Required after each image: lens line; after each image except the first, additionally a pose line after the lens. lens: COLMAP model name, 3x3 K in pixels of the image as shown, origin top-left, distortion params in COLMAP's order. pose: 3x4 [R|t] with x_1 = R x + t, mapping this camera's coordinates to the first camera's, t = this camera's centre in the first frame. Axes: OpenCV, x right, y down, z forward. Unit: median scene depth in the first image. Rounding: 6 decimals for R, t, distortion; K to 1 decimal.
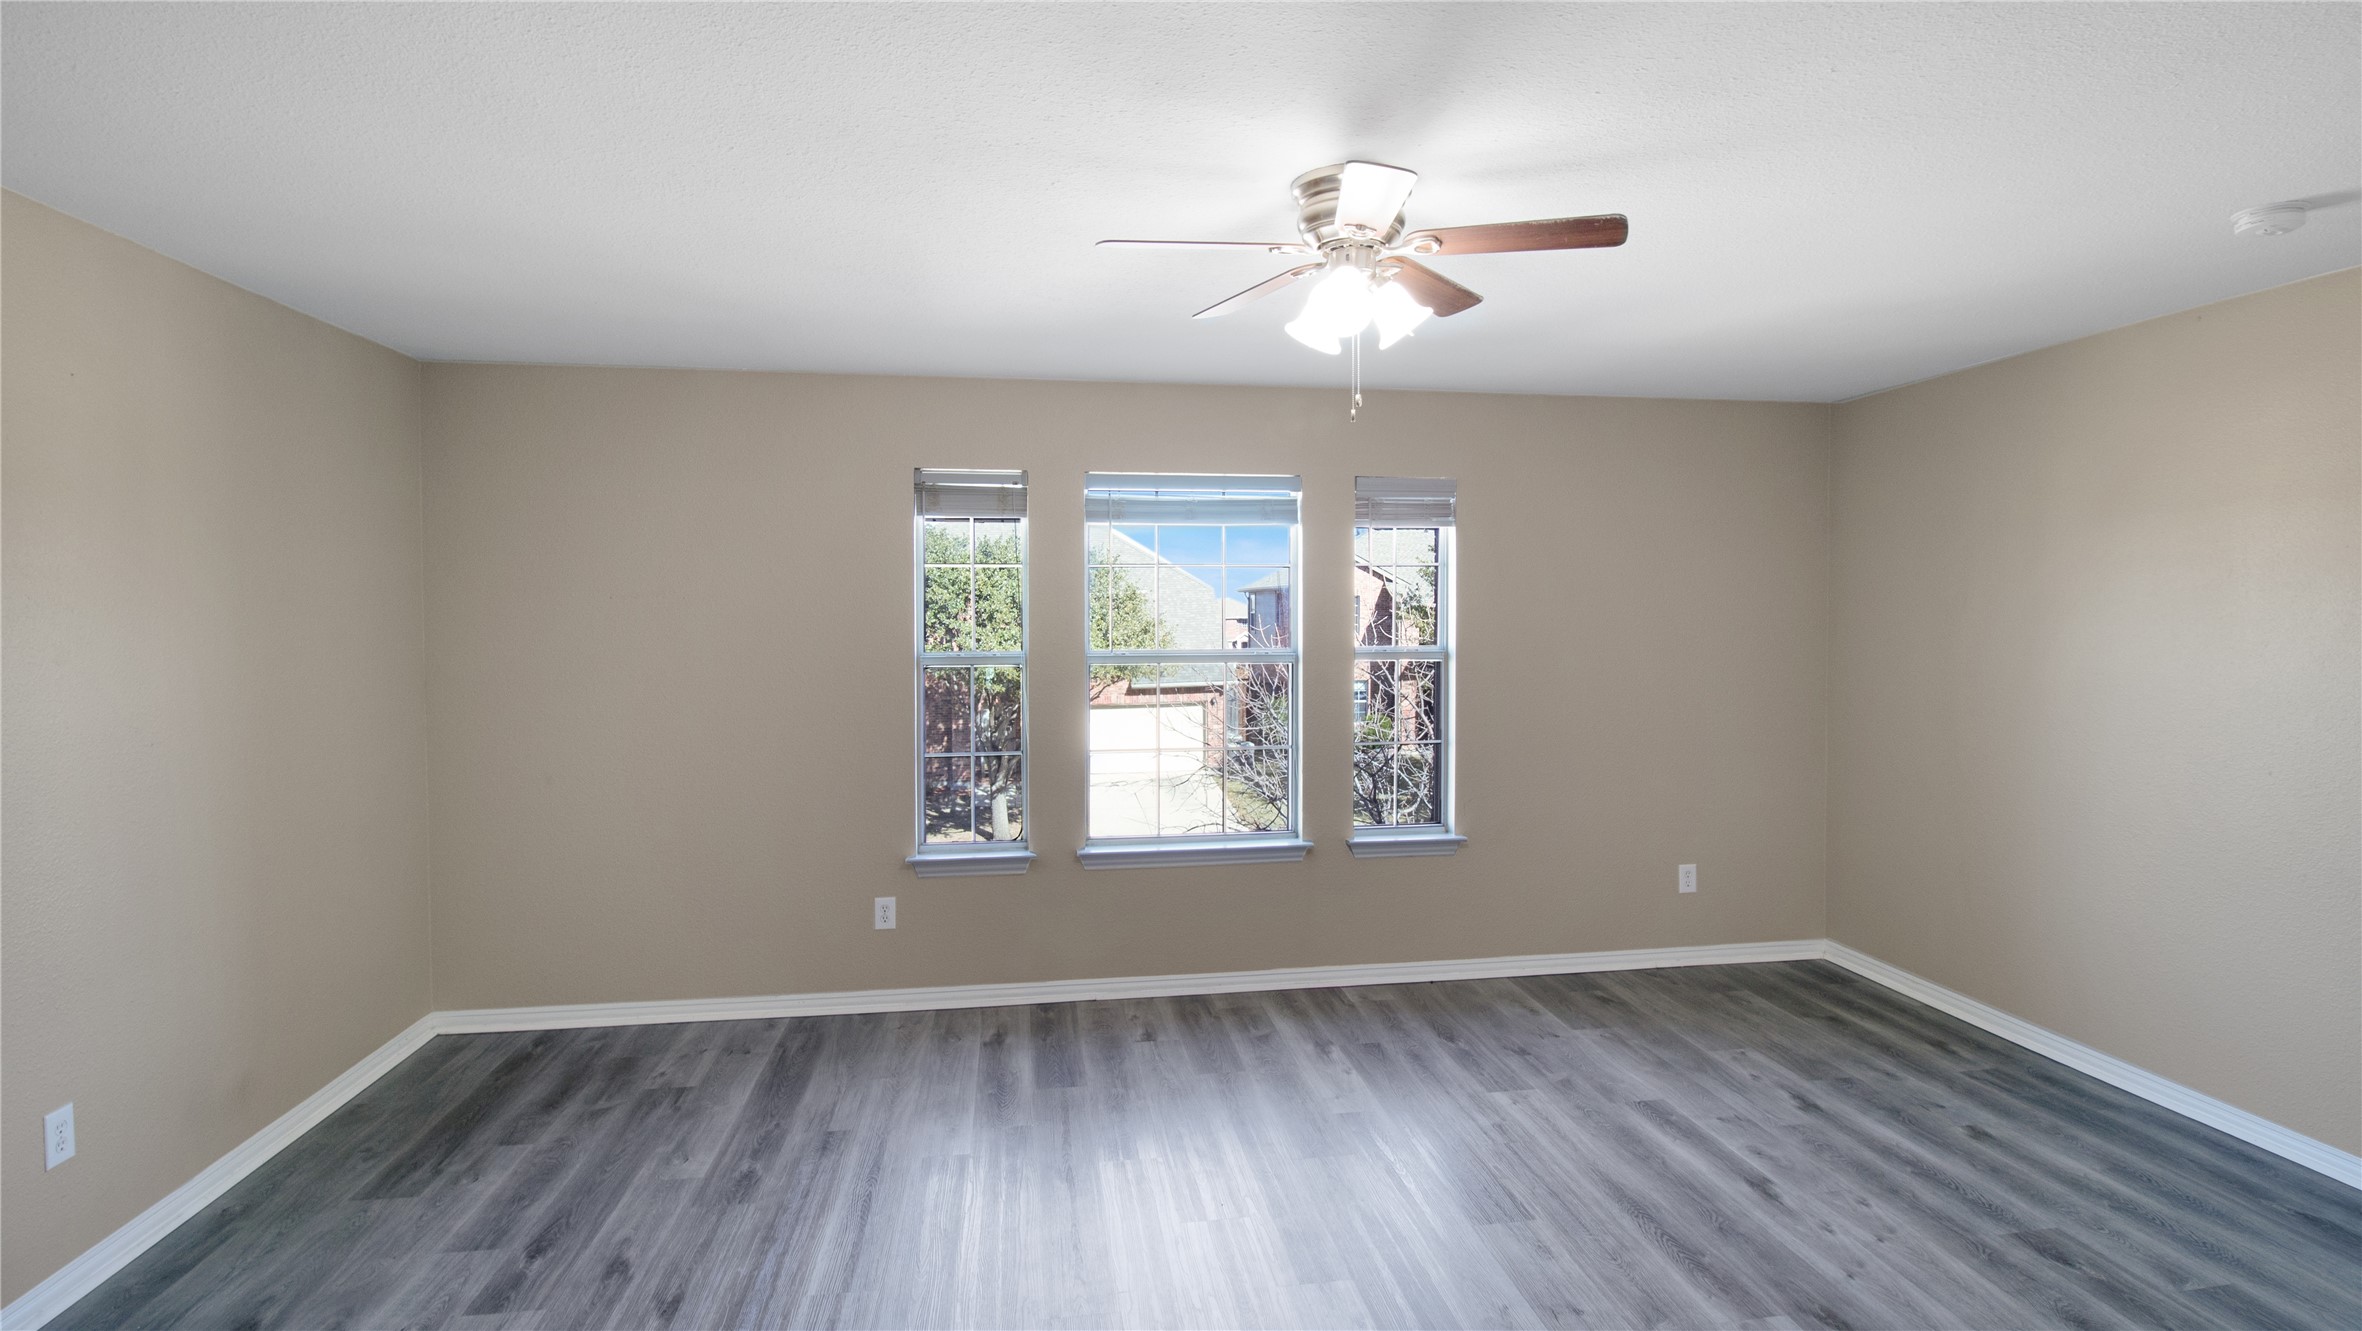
lens RADIAL K [[1135.8, 0, 1181.5], [0, 1135.8, 639.6], [0, 0, 1]] dist [-0.001303, -0.012411]
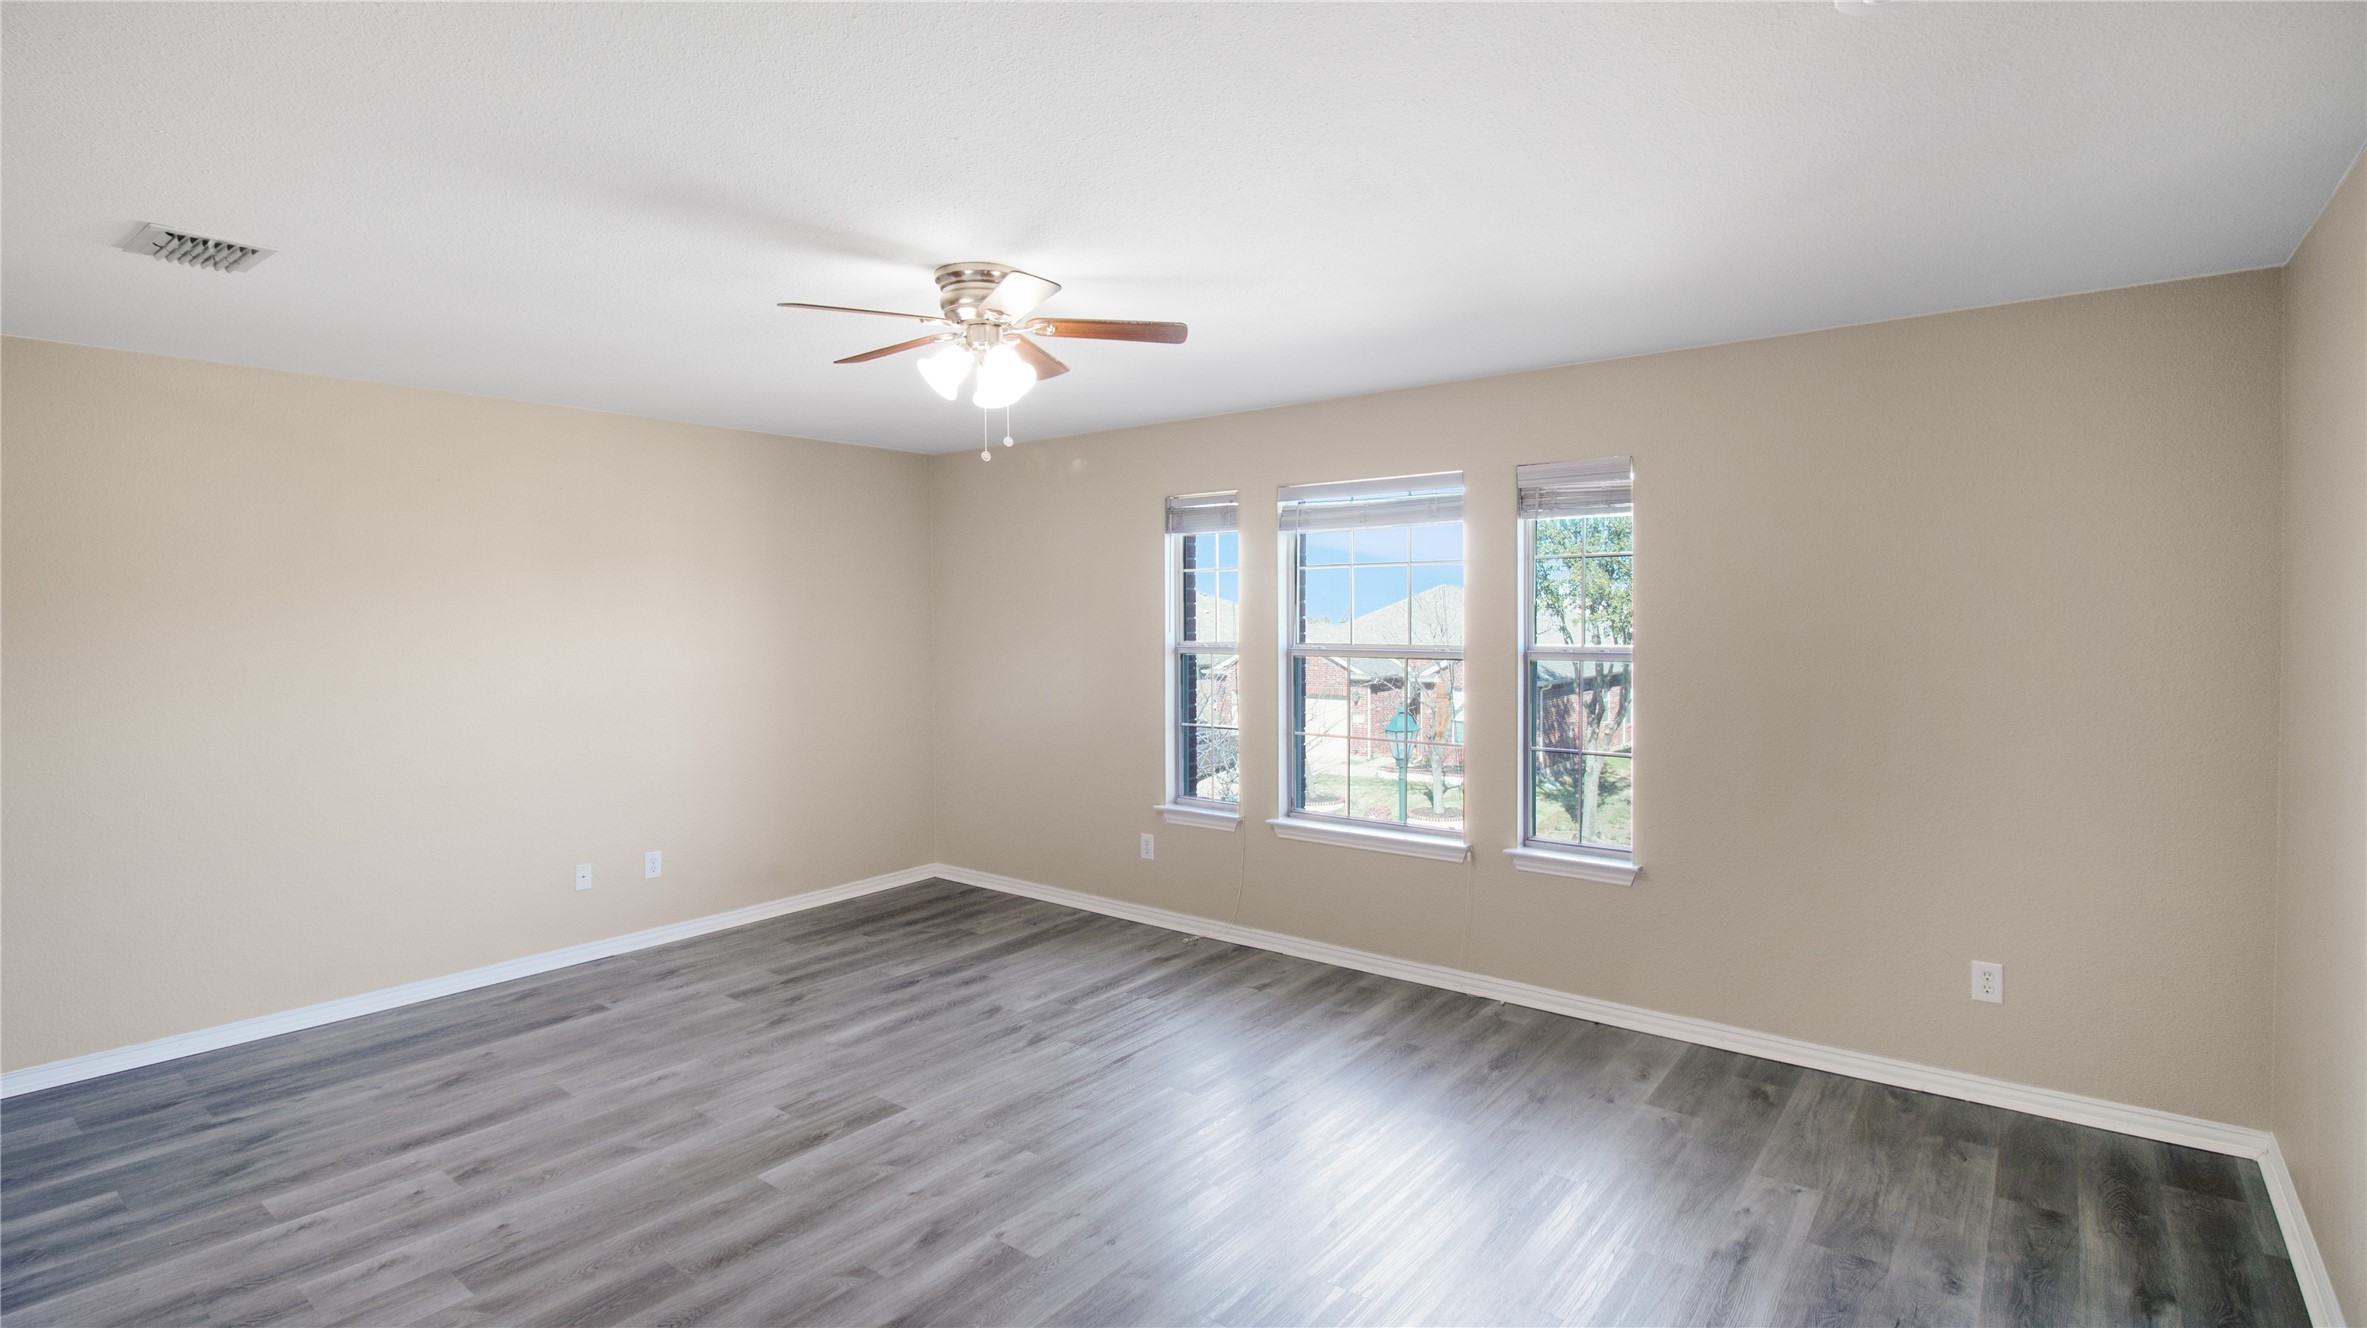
lens RADIAL K [[1113.4, 0, 1185.3], [0, 1113.4, 618.3], [0, 0, 1]] dist [-0.001942, -0.013767]
pose [[0.683470, 0.003641, -0.729969, 0.738309], [-0.014025, 0.999868, -0.008143, -0.006015], [0.729843, 0.015803, 0.683432, 0.186175]]
